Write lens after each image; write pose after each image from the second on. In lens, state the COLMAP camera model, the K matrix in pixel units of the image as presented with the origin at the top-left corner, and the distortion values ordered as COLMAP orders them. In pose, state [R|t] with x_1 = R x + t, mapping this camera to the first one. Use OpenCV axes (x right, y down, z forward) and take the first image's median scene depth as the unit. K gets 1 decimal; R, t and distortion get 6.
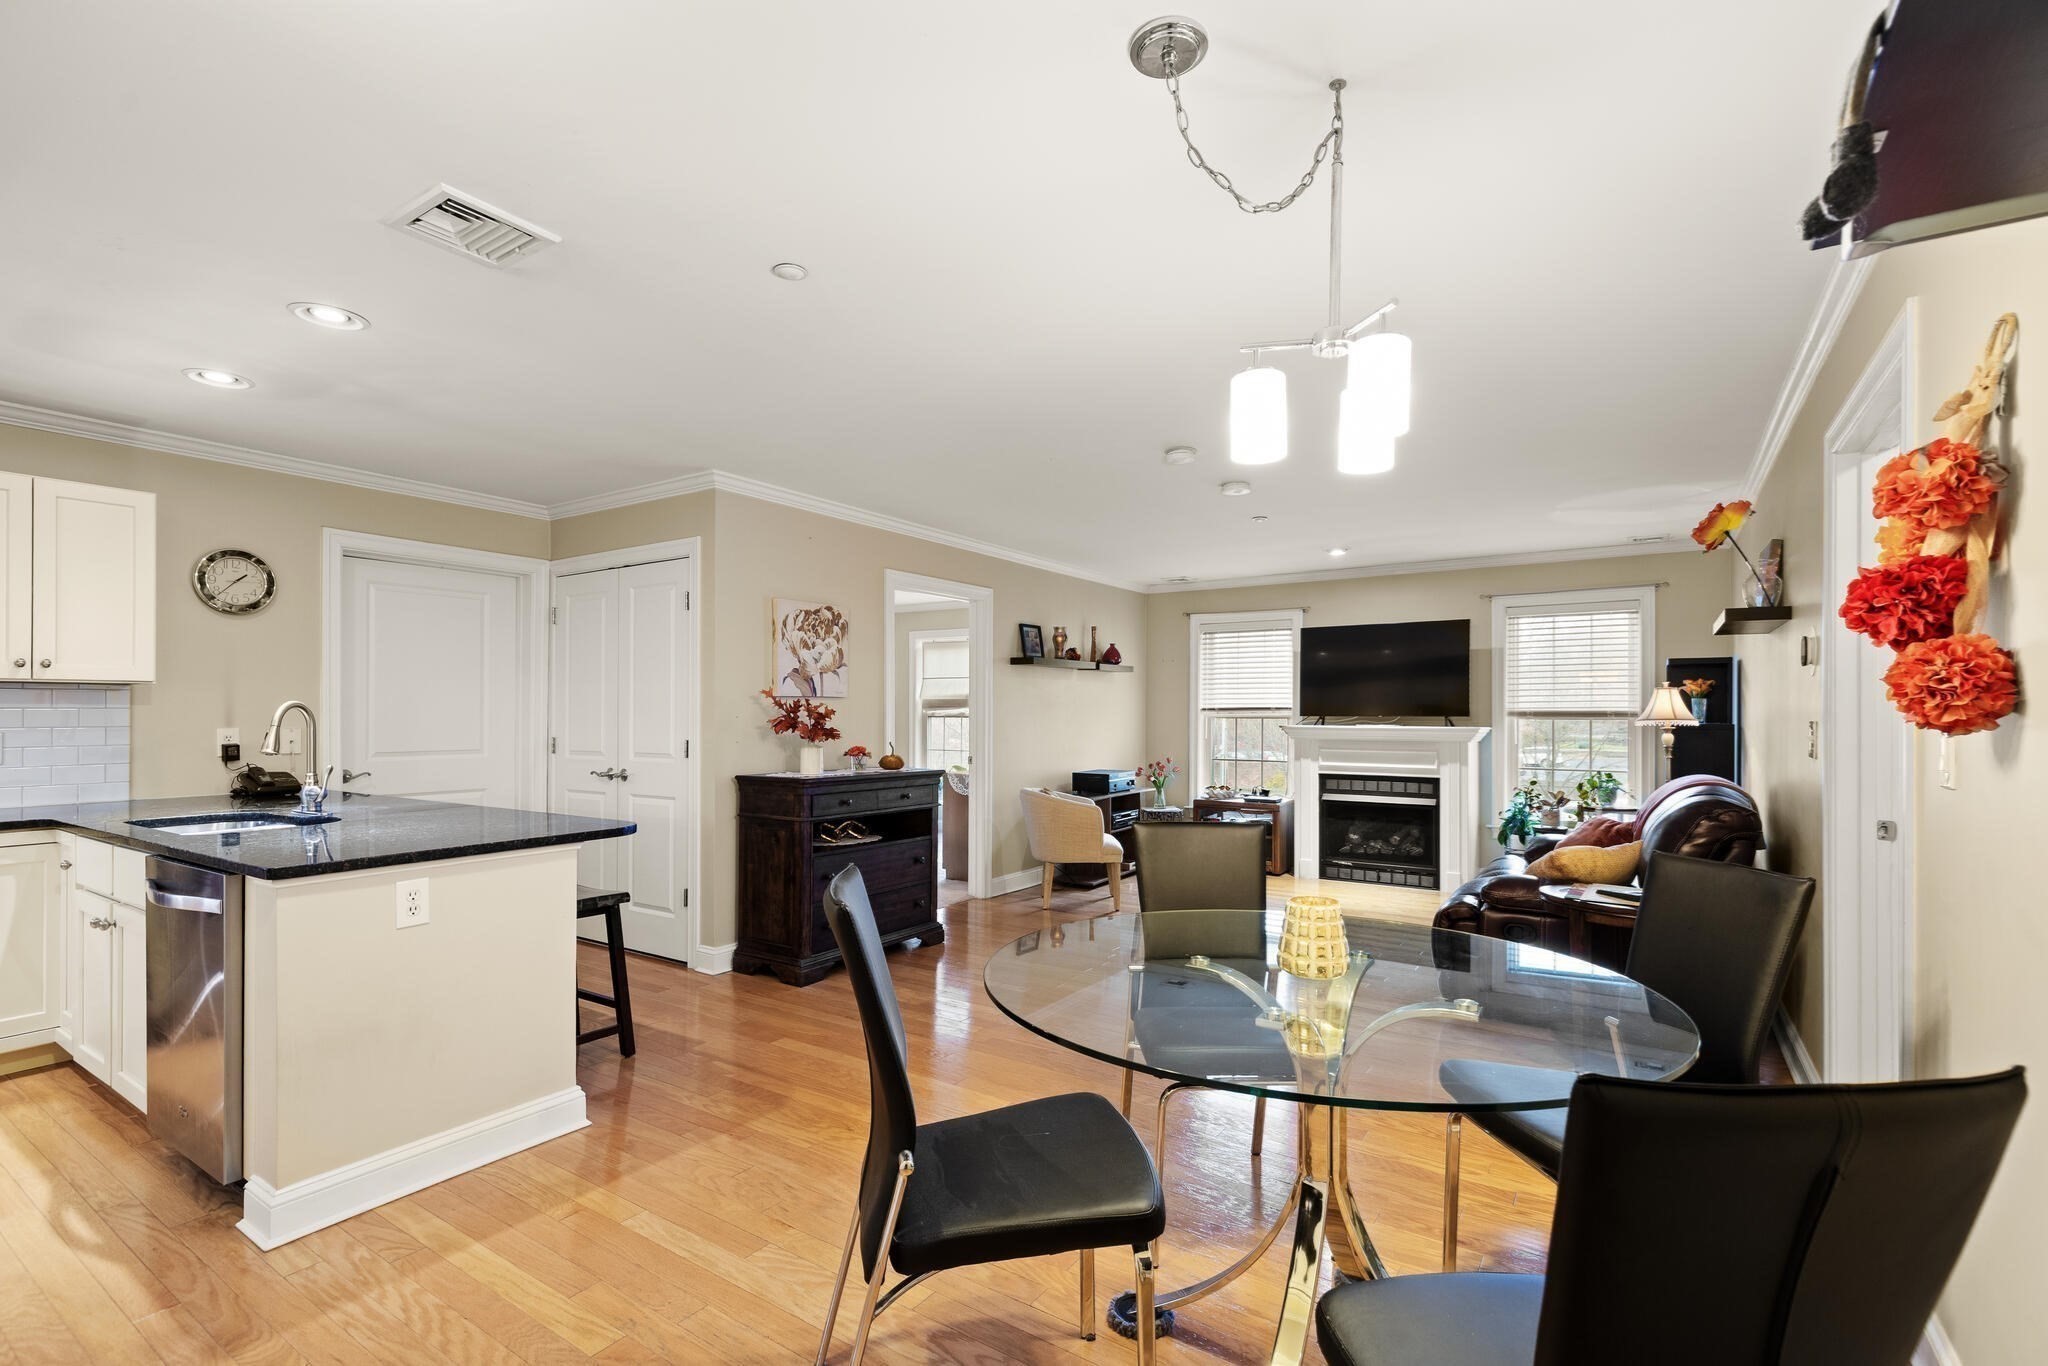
lens RADIAL K [[940.9, 0, 1038.4], [0, 940.9, 707.0], [0, 0, 1]] dist [0.009744, -0.002331]
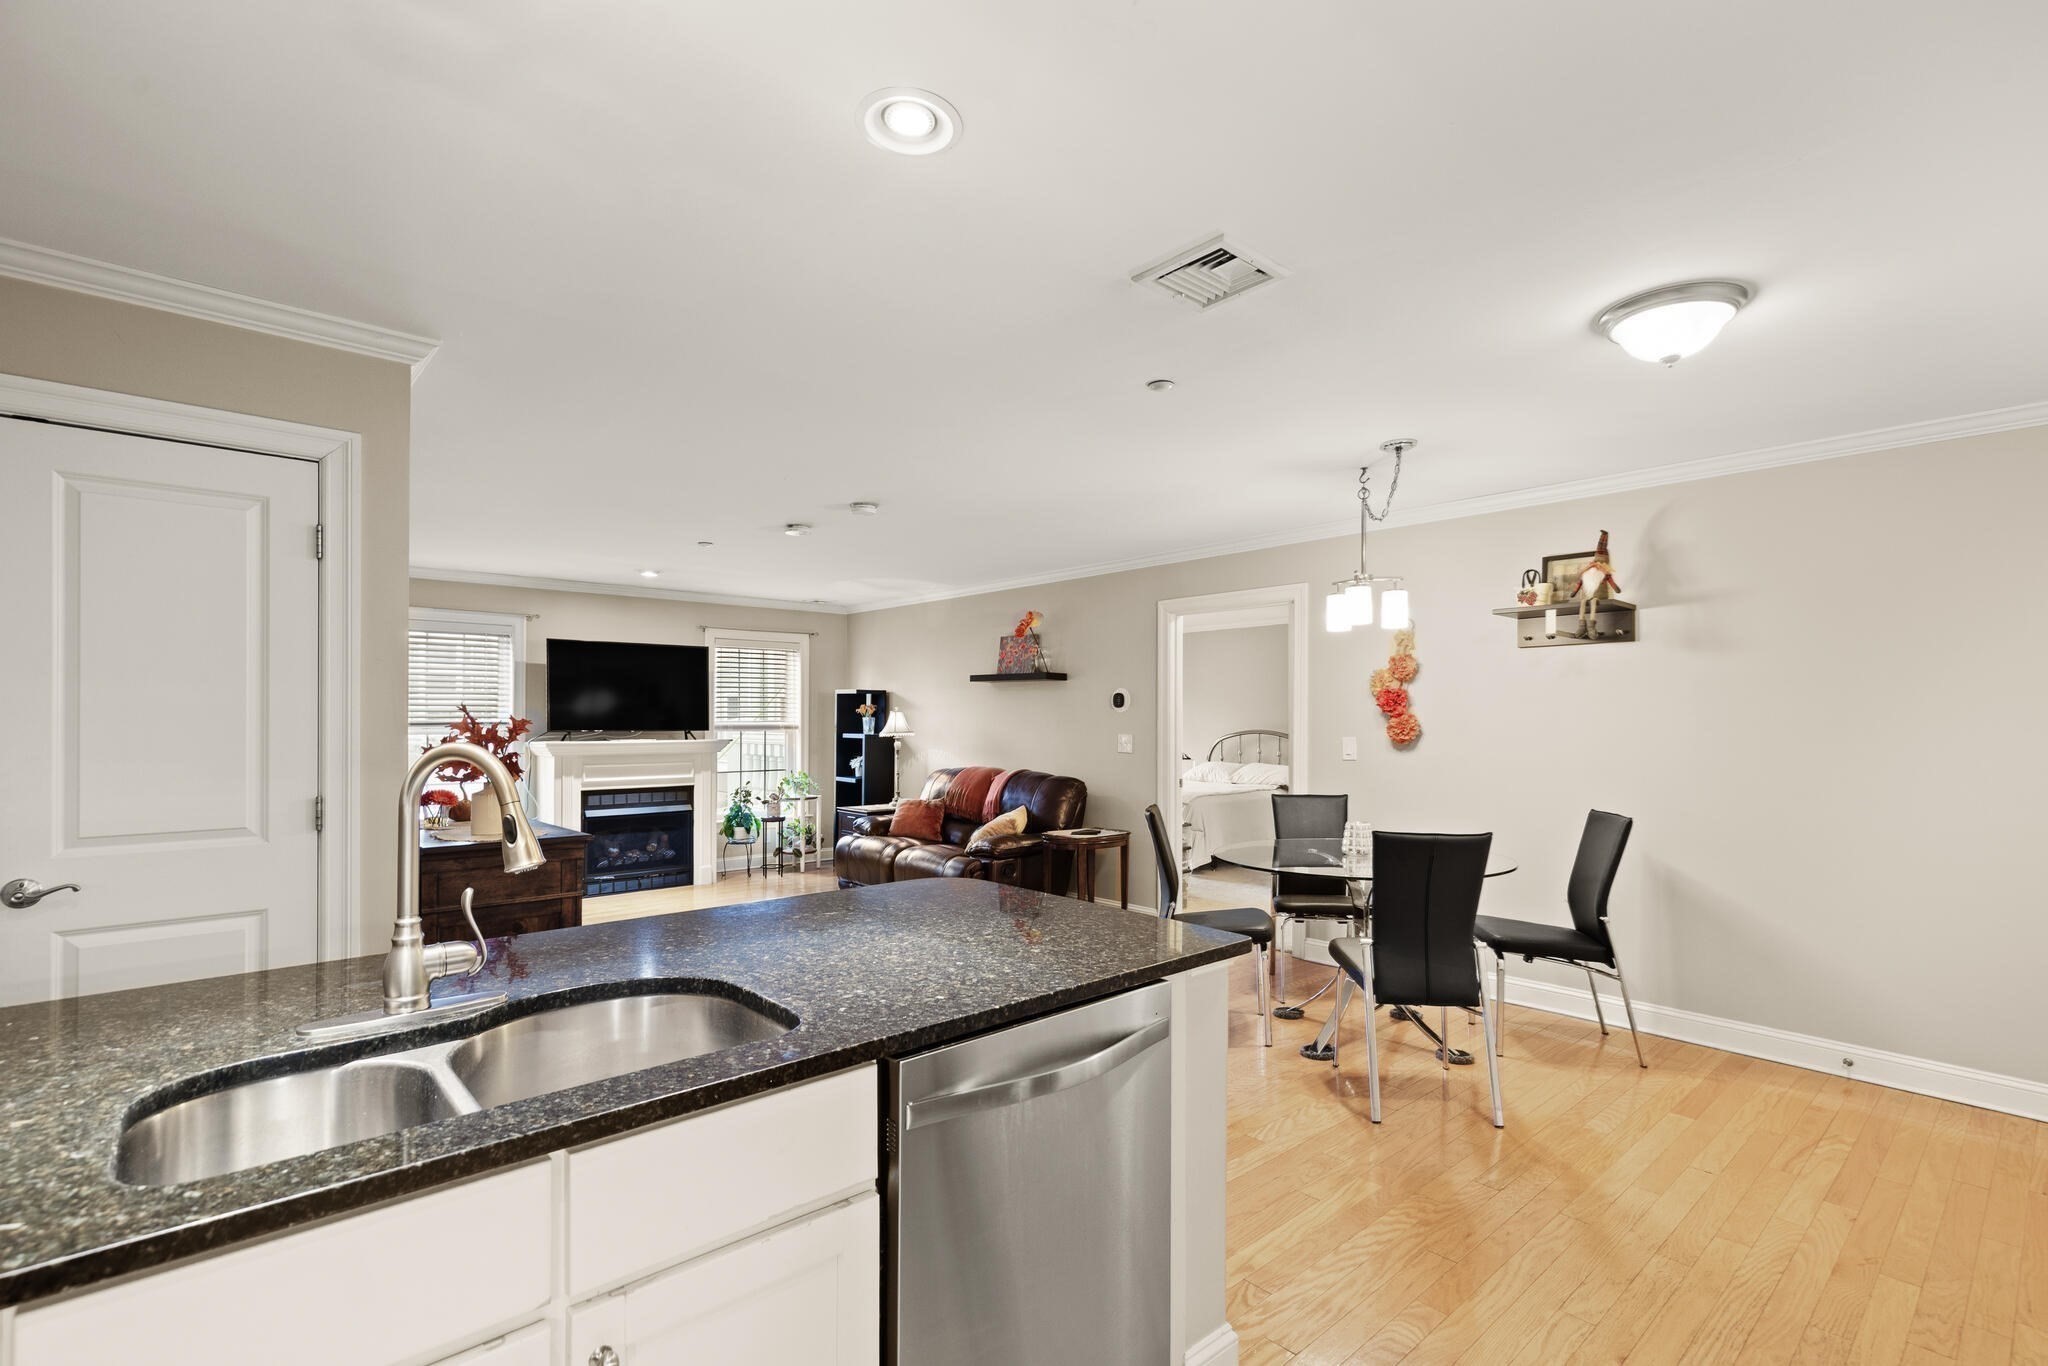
lens RADIAL K [[940.9, 0, 1030.3], [0, 940.9, 711.4], [0, 0, 1]] dist [0.009744, -0.002331]
pose [[0.256961, 0.007615, 0.966392, -0.728699], [-0.007936, 0.999952, -0.005769, -0.012714], [-0.966389, -0.006187, 0.257009, 0.419598]]
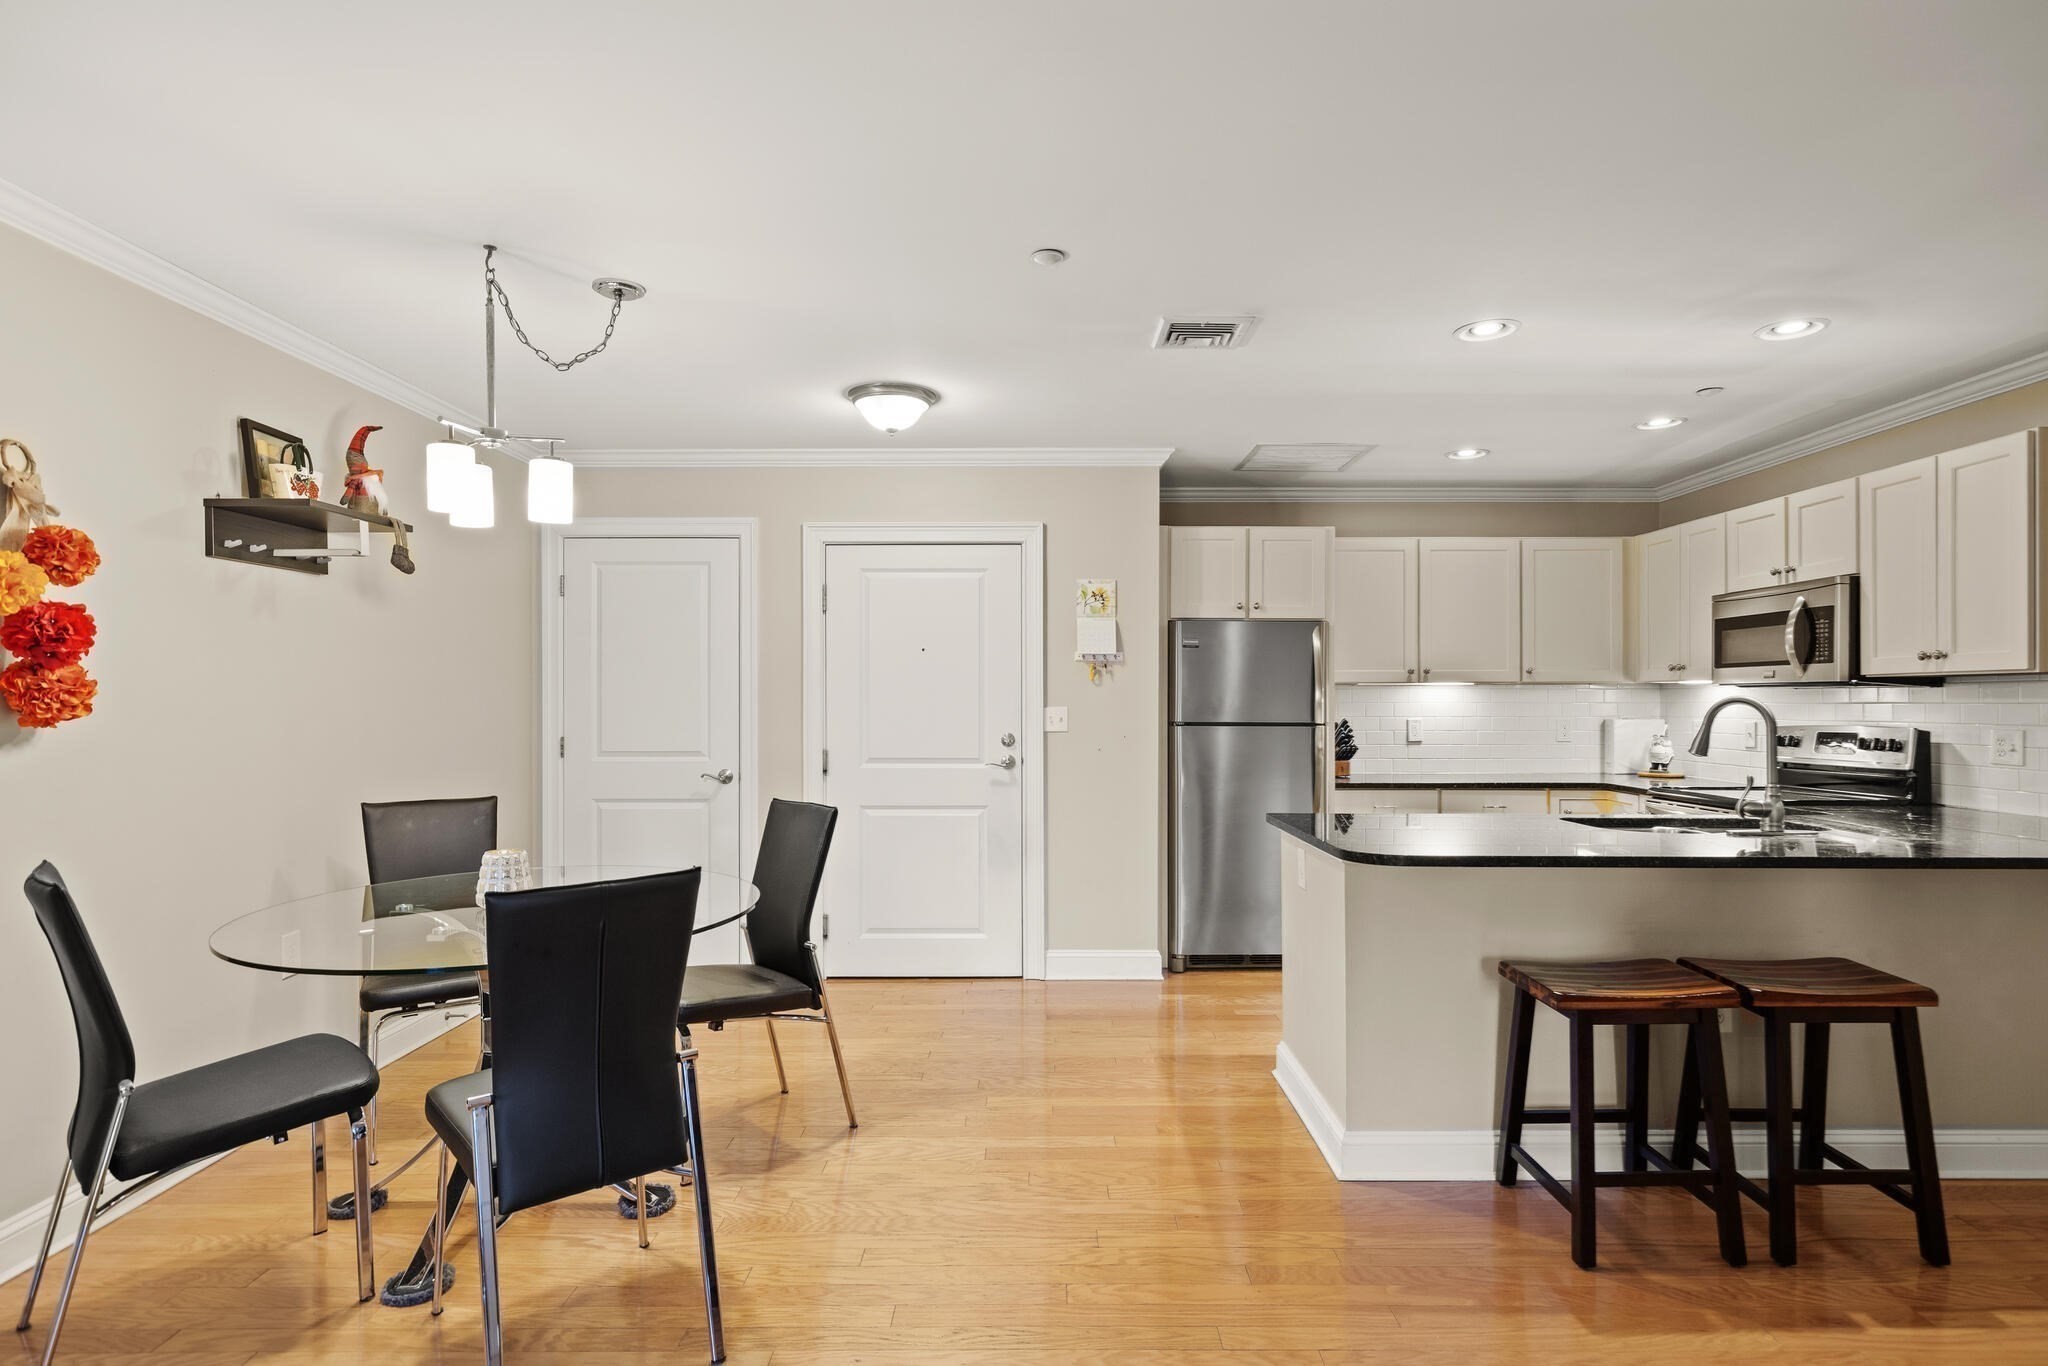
lens RADIAL K [[1047.8, 0, 1036.5], [0, 1047.8, 699.3], [0, 0, 1]] dist [0.003057, -0.000380]
pose [[-0.833696, -0.001409, -0.552222, 0.164271], [0.001413, 0.999988, -0.004685, 0.000619], [0.552222, -0.004686, -0.833684, 0.924554]]
